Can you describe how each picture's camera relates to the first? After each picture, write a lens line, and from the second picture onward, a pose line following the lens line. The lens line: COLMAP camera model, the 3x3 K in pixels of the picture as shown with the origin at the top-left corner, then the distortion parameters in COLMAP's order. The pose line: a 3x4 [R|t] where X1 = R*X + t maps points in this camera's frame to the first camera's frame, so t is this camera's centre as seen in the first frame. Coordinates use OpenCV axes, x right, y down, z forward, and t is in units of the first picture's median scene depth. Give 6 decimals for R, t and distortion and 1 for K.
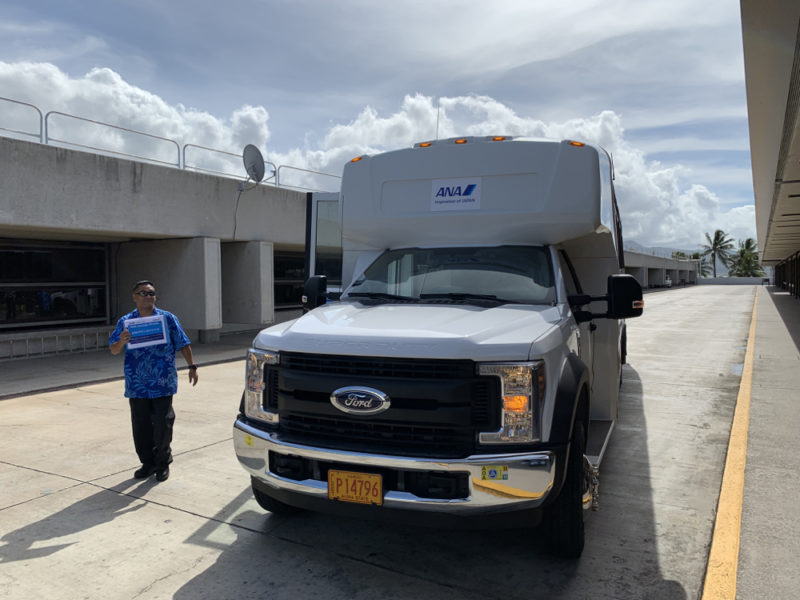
lens RADIAL K [[619.1, 0, 398.8], [0, 619.1, 300.3], [0, 0, 1]] dist [-0.004486, -0.000938]
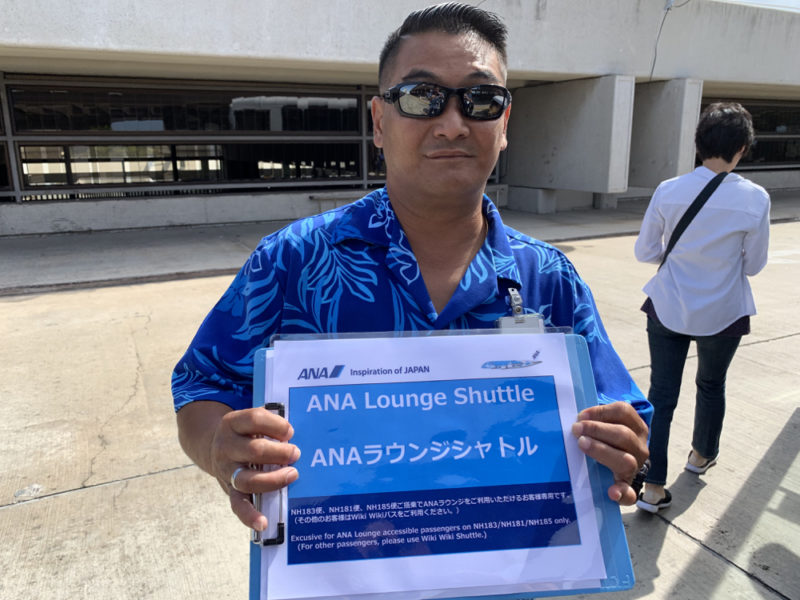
lens RADIAL K [[619.1, 0, 399.9], [0, 619.1, 299.2], [0, 0, 1]] dist [-0.004486, -0.000938]
pose [[0.837825, 0.131215, -0.529936, -0.086873], [-0.015417, 0.975987, 0.217284, 0.010383], [0.545722, -0.173876, 0.819729, 0.146820]]
